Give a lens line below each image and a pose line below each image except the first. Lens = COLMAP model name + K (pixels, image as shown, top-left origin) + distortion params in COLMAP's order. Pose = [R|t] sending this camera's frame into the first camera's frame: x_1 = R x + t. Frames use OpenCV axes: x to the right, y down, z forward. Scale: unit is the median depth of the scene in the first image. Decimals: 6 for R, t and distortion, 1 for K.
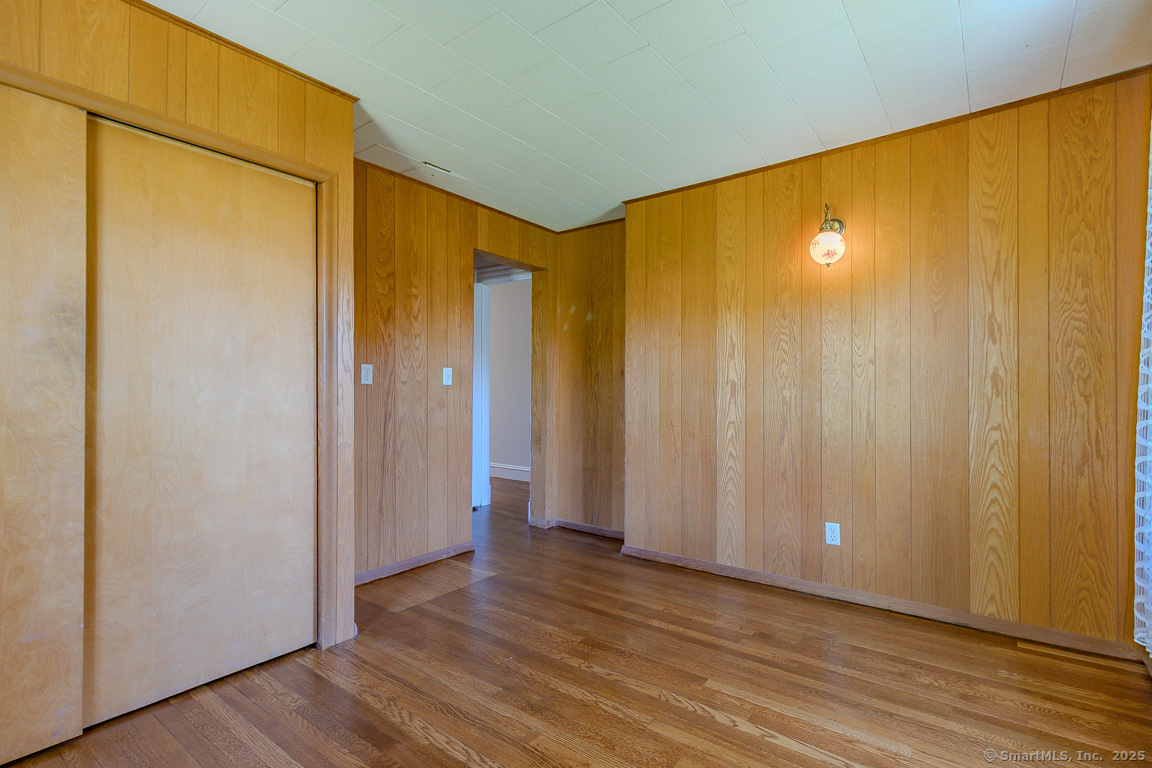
lens RADIAL K [[540.6, 0, 576.0], [0, 540.6, 384.0], [0, 0, 1]] dist [0.001223, 0.000210]
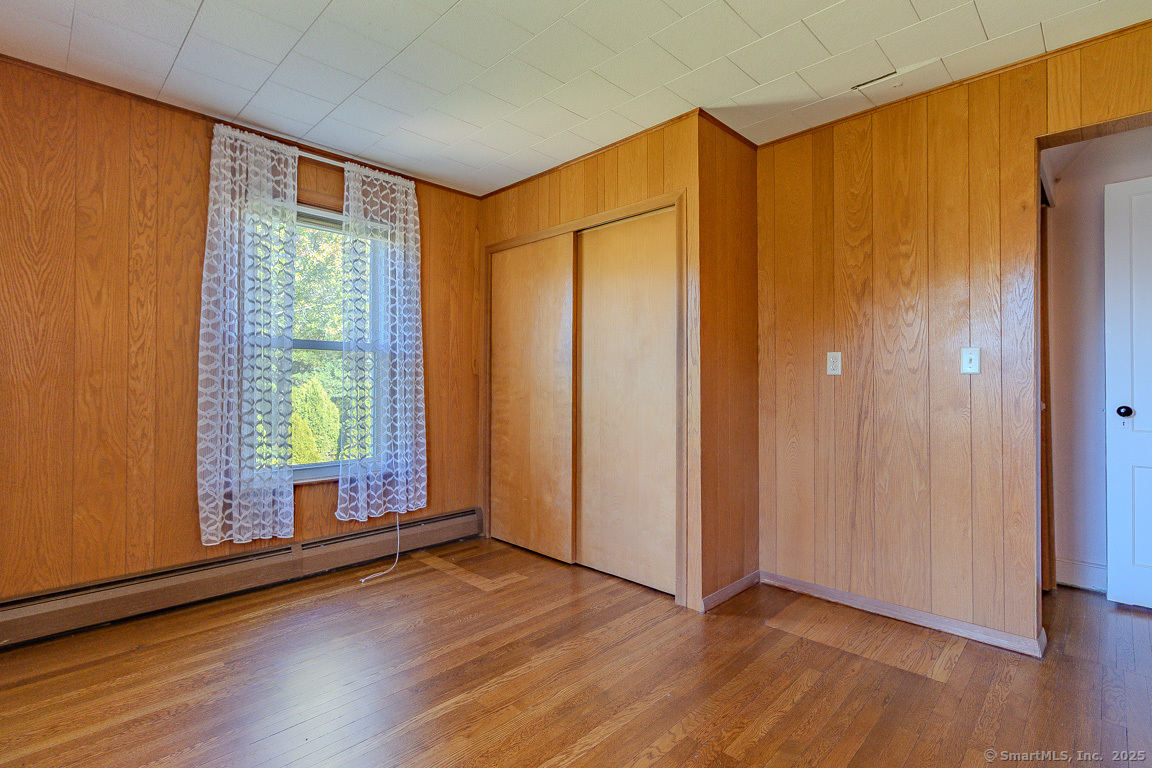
lens RADIAL K [[551.2, 0, 574.3], [0, 551.2, 375.3], [0, 0, 1]] dist [-0.000643, -0.000235]
pose [[-0.123725, -0.012070, -0.992243, 0.535478], [0.008767, 0.999874, -0.013256, 0.009171], [0.992278, -0.010339, -0.123604, 0.674481]]
